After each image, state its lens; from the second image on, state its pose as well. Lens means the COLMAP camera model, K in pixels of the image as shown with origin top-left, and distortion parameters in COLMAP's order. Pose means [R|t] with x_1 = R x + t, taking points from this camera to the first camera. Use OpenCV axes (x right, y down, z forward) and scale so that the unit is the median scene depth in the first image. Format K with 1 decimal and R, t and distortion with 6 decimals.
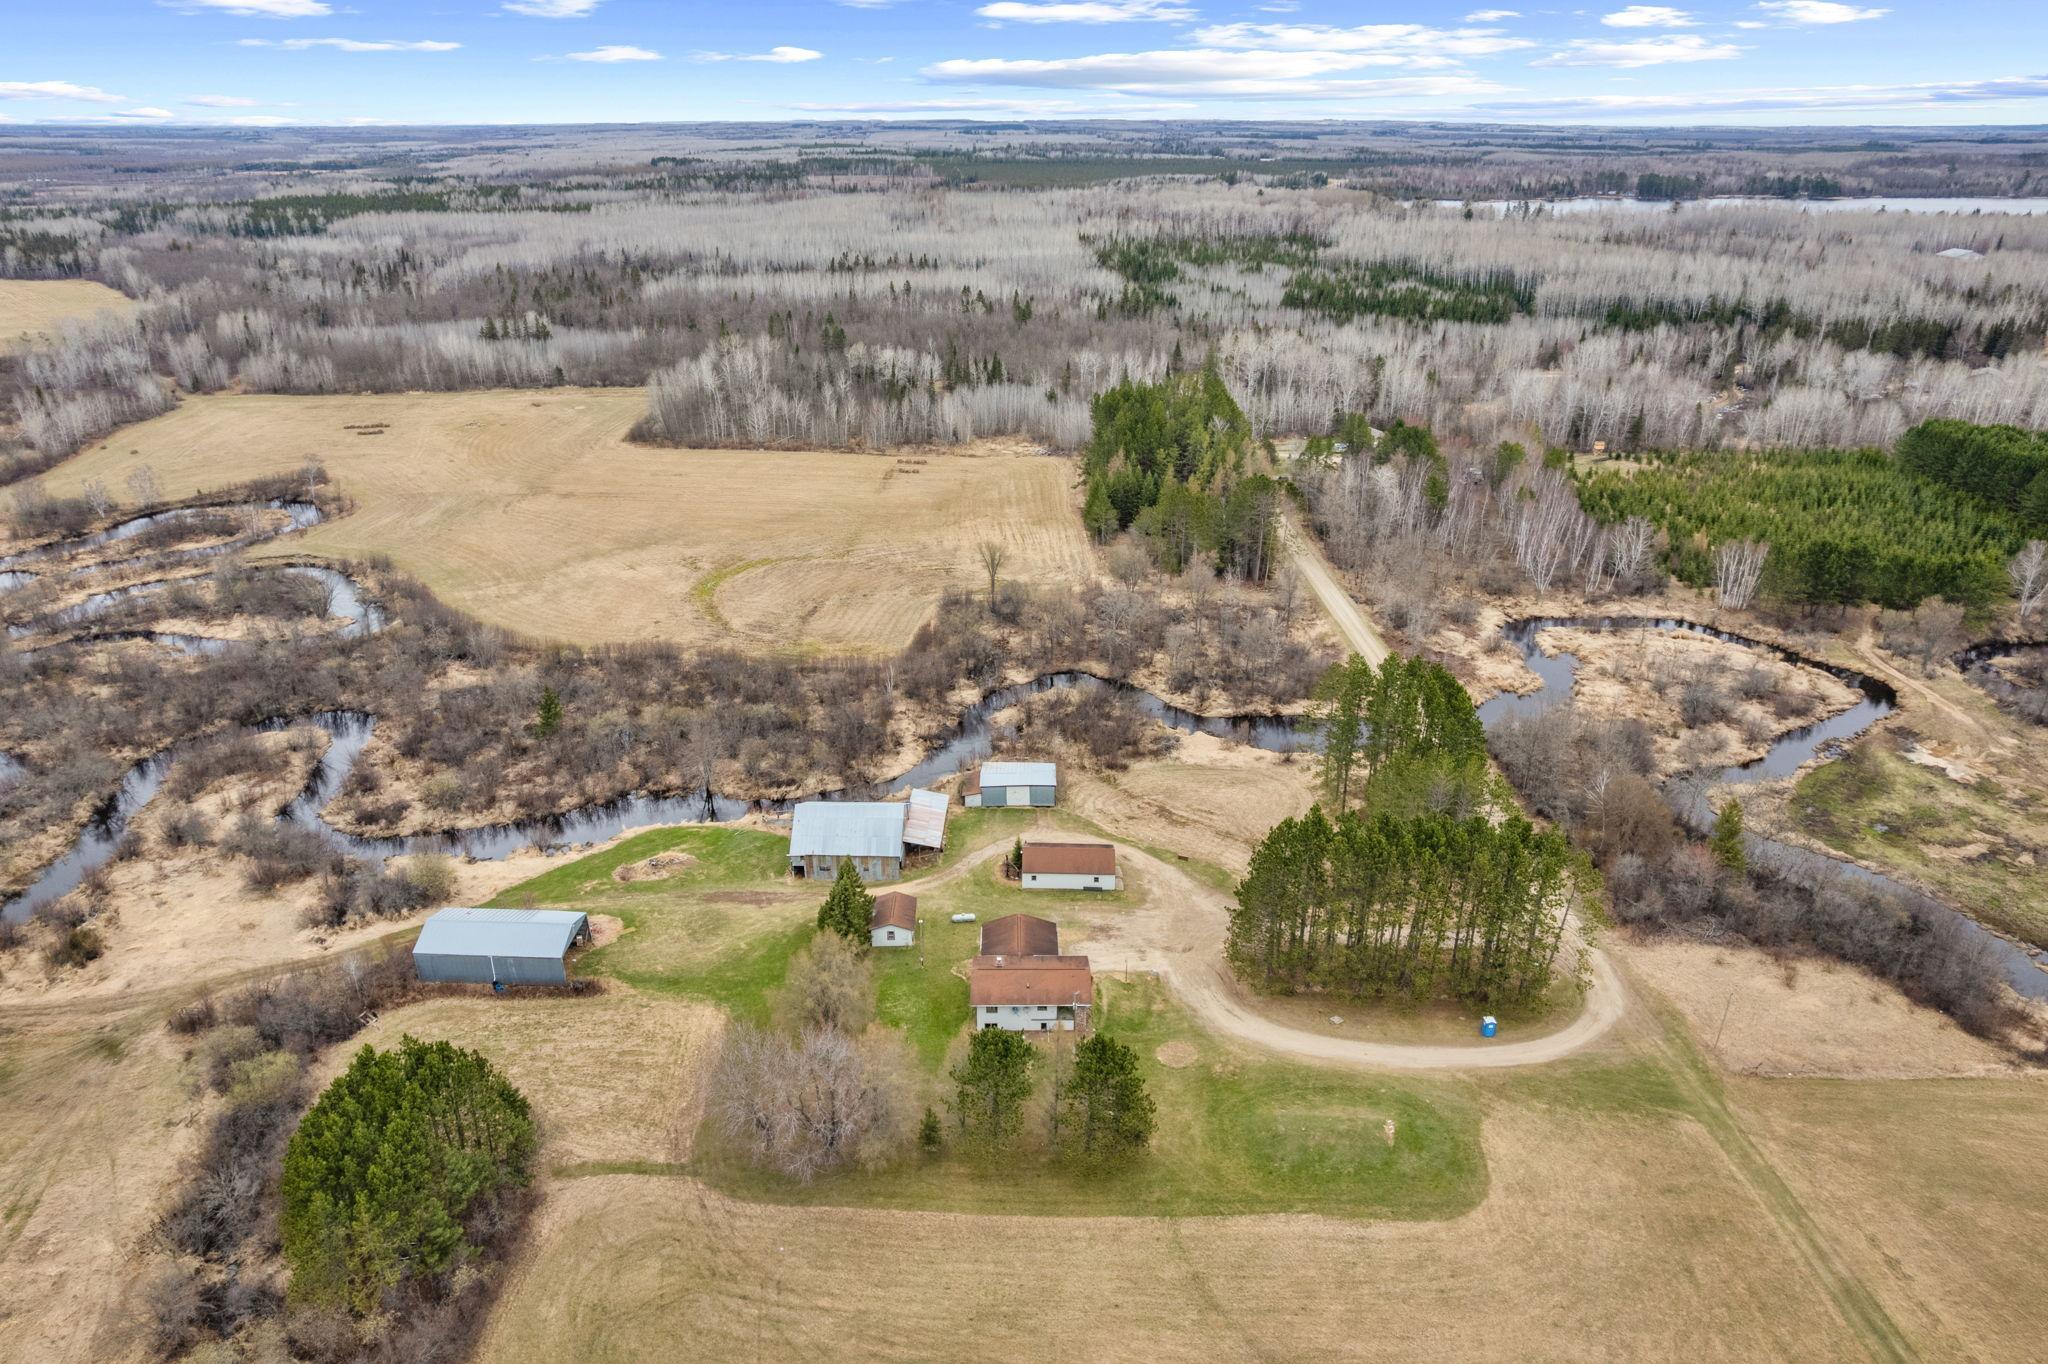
lens RADIAL K [[1341.0, 0, 1028.1], [0, 1341.0, 676.8], [0, 0, 1]] dist [-0.079981, 0.071918]
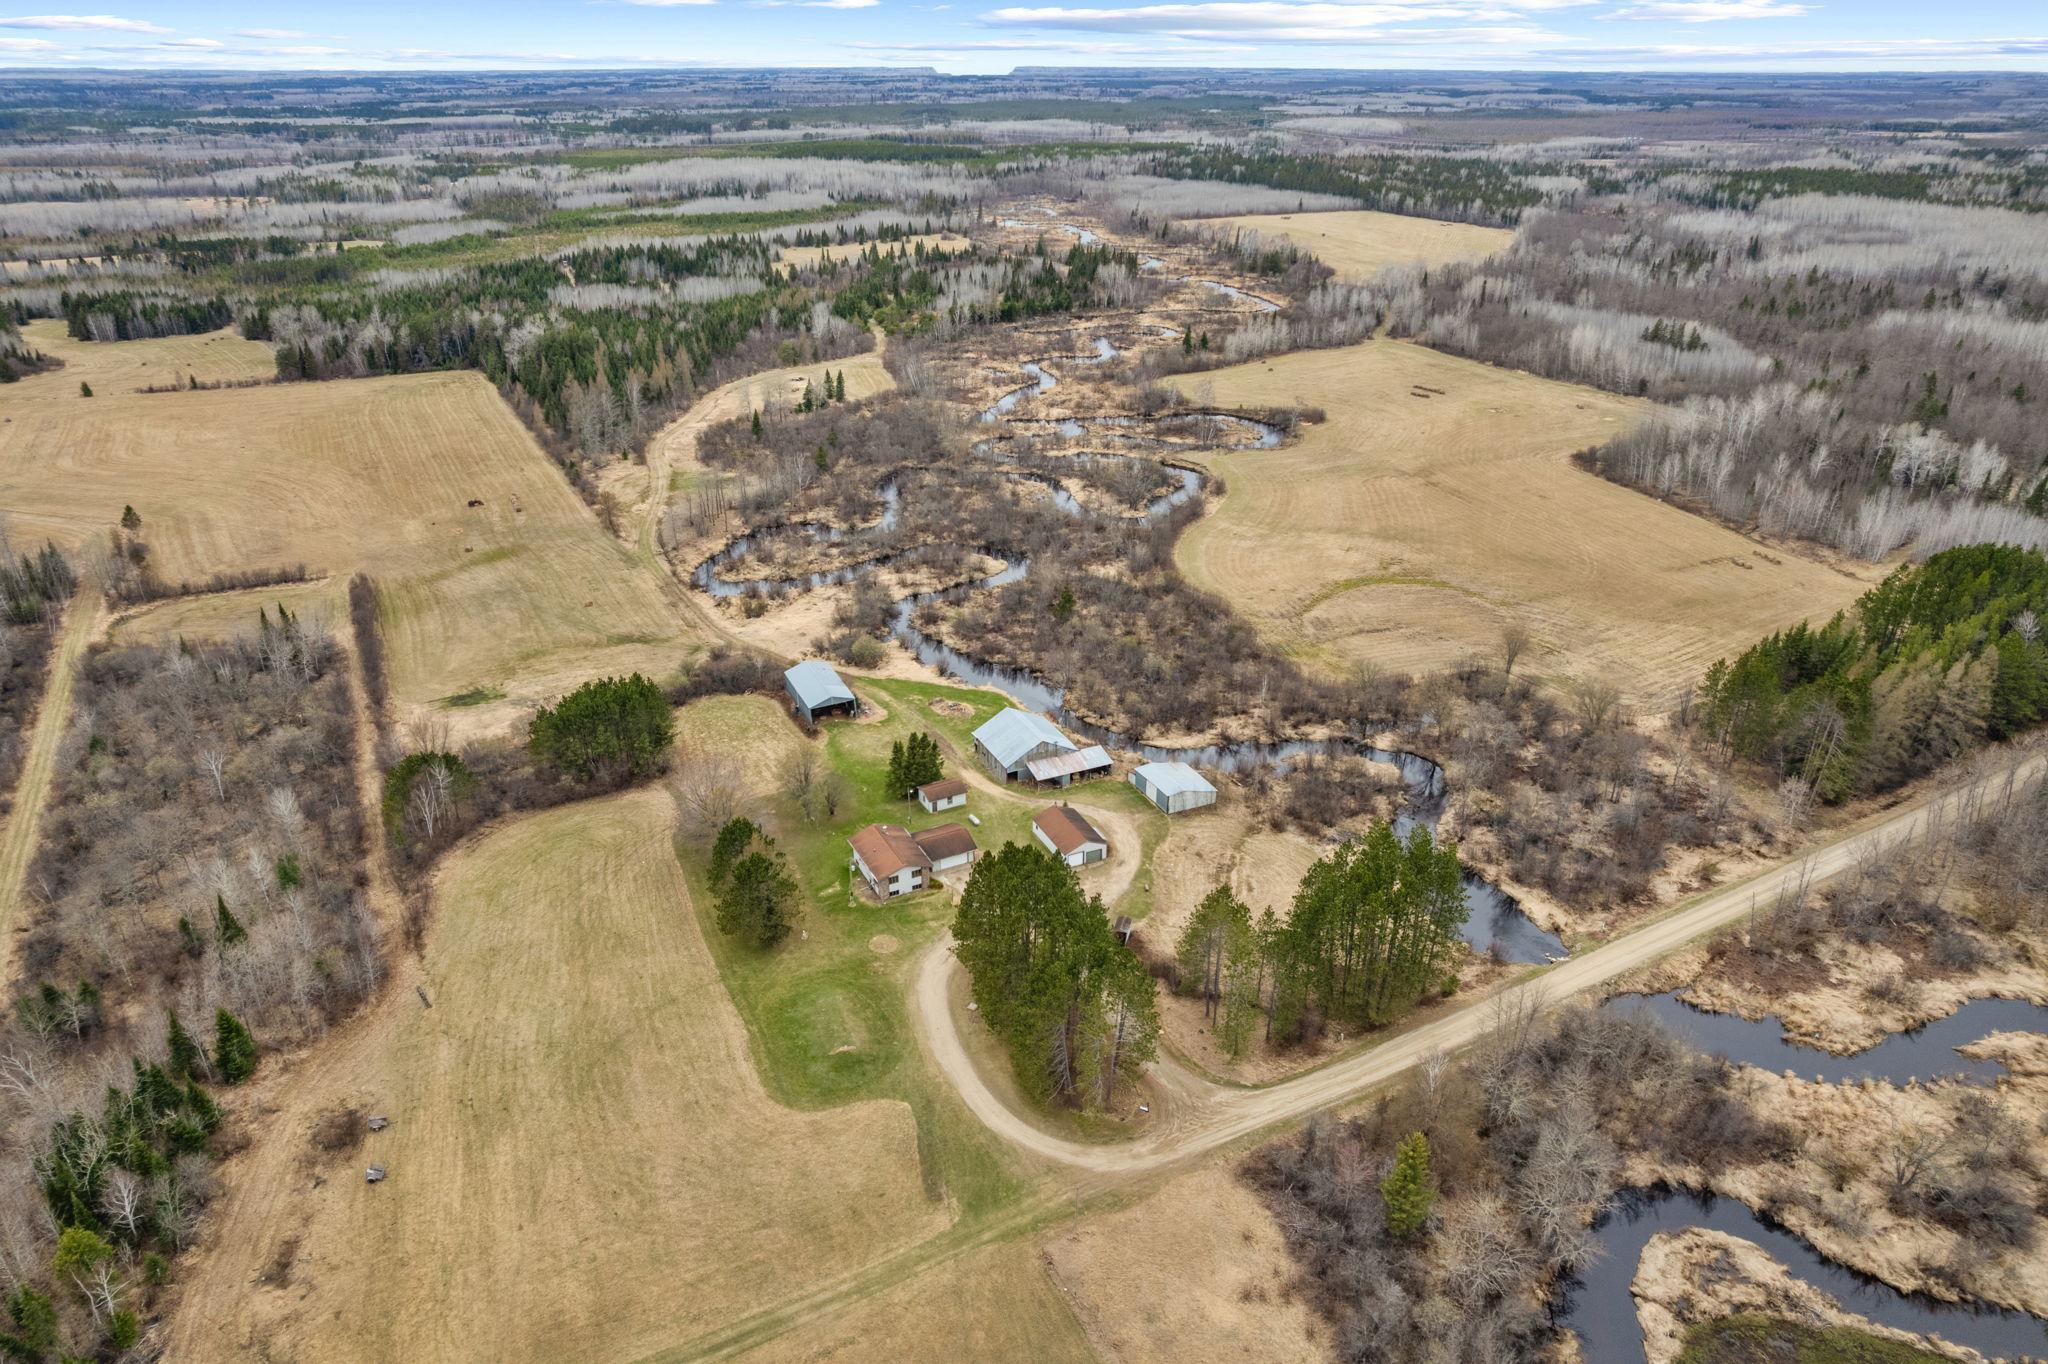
lens RADIAL K [[1327.3, 0, 1027.6], [0, 1327.3, 678.6], [0, 0, 1]] dist [-0.082122, 0.074764]
pose [[0.446995, 0.381892, -0.808921, 0.737830], [-0.349040, 0.907072, 0.235355, -0.205696], [0.823630, 0.177143, 0.538752, 0.231352]]
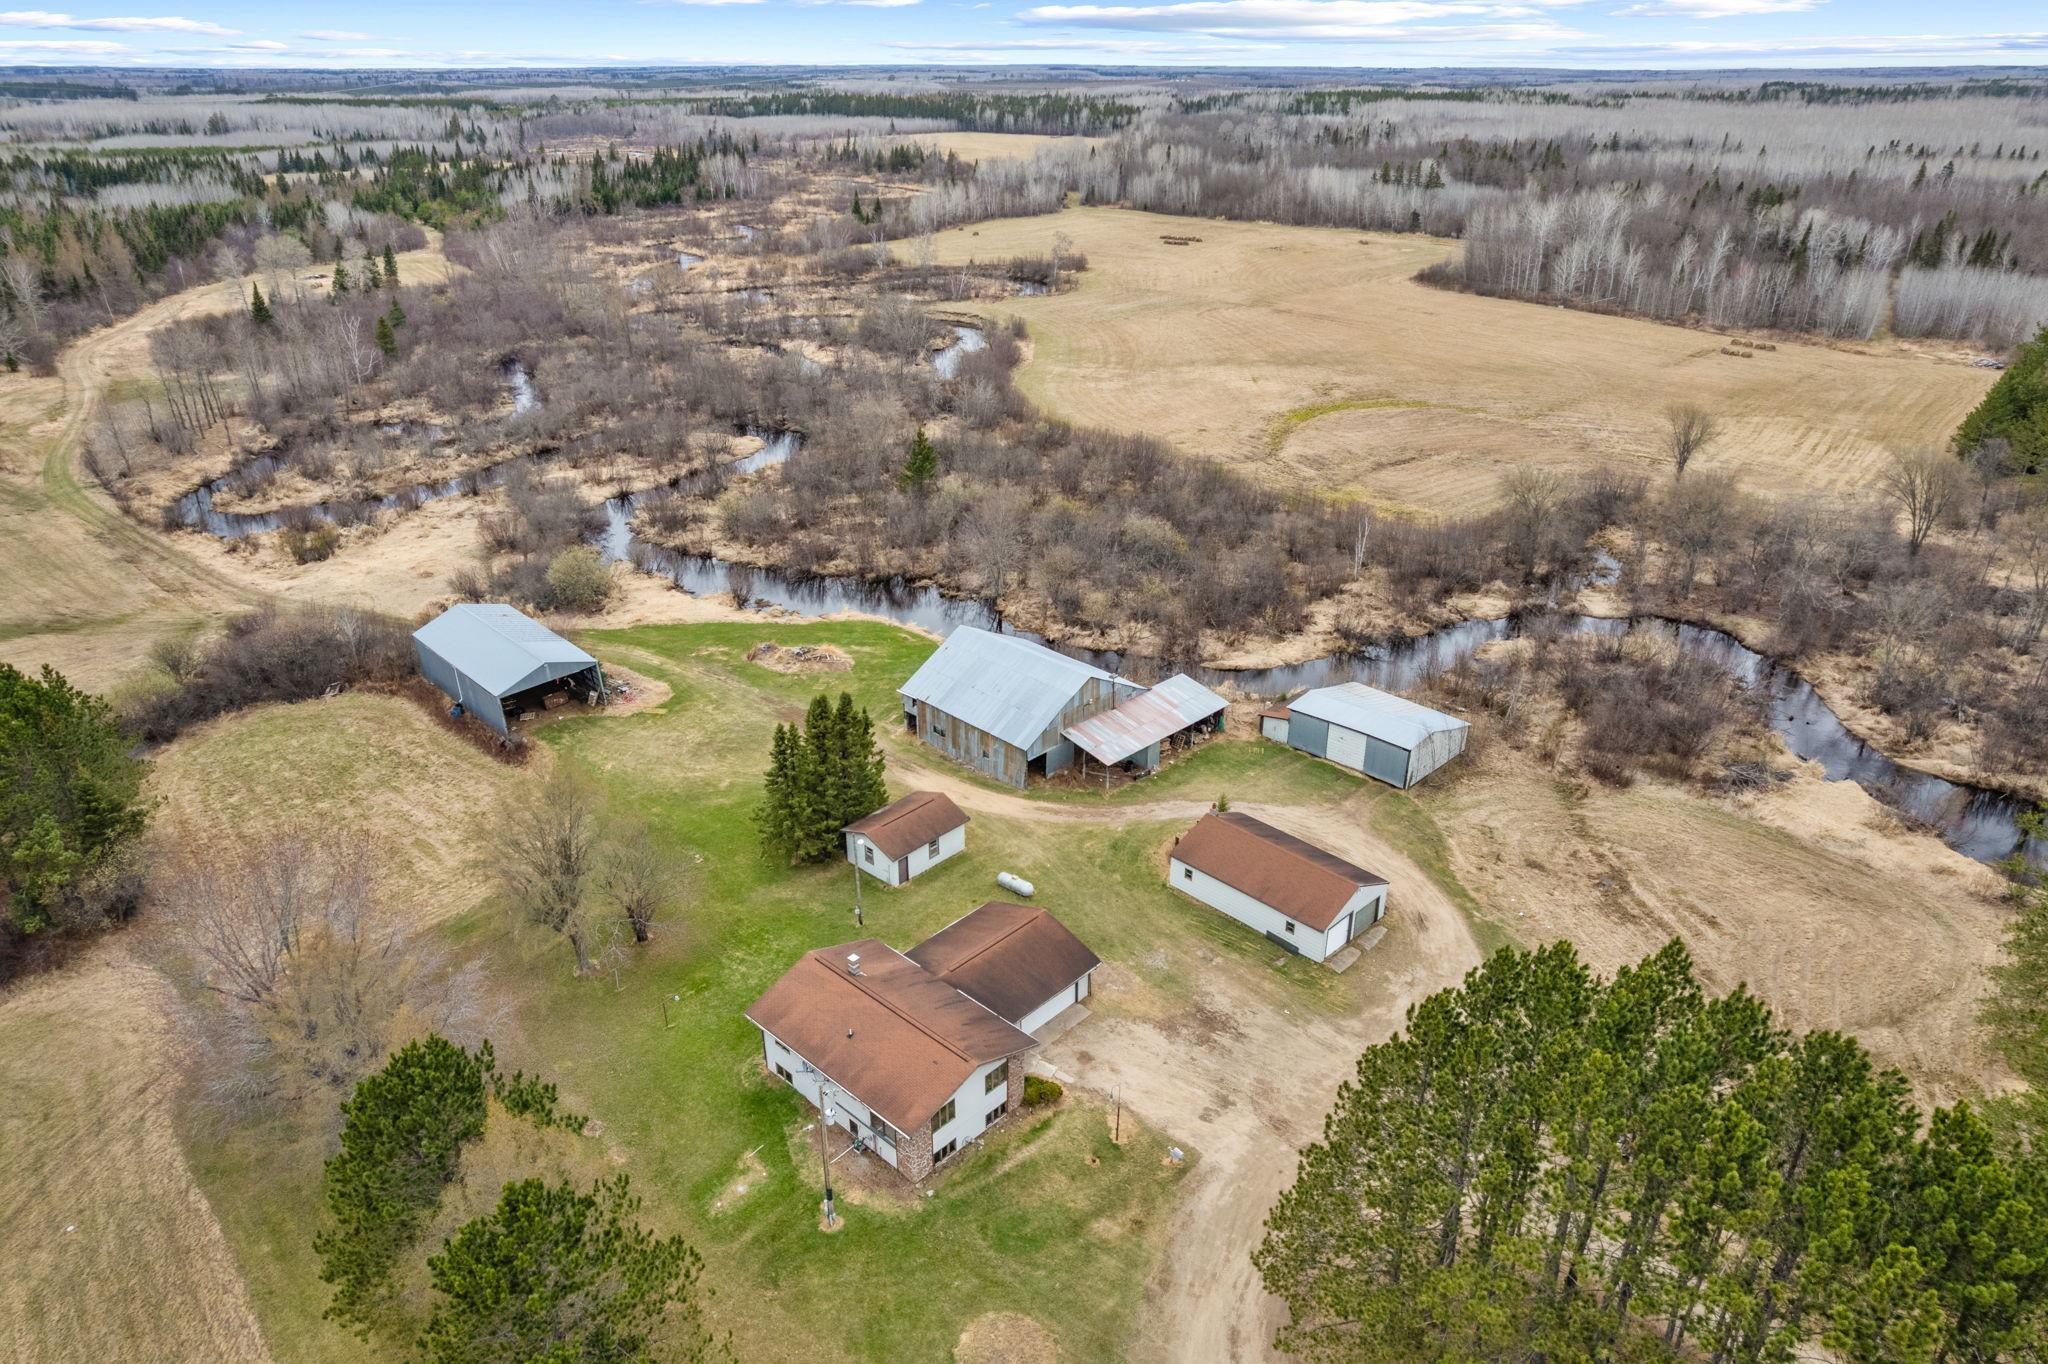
lens RADIAL K [[1327.3, 0, 1027.6], [0, 1327.3, 678.6], [0, 0, 1]] dist [-0.082122, 0.074764]
pose [[0.721435, 0.294083, -0.626934, 0.195514], [-0.270025, 0.953146, 0.136377, 0.021776], [0.637666, 0.070901, 0.767043, 0.443433]]
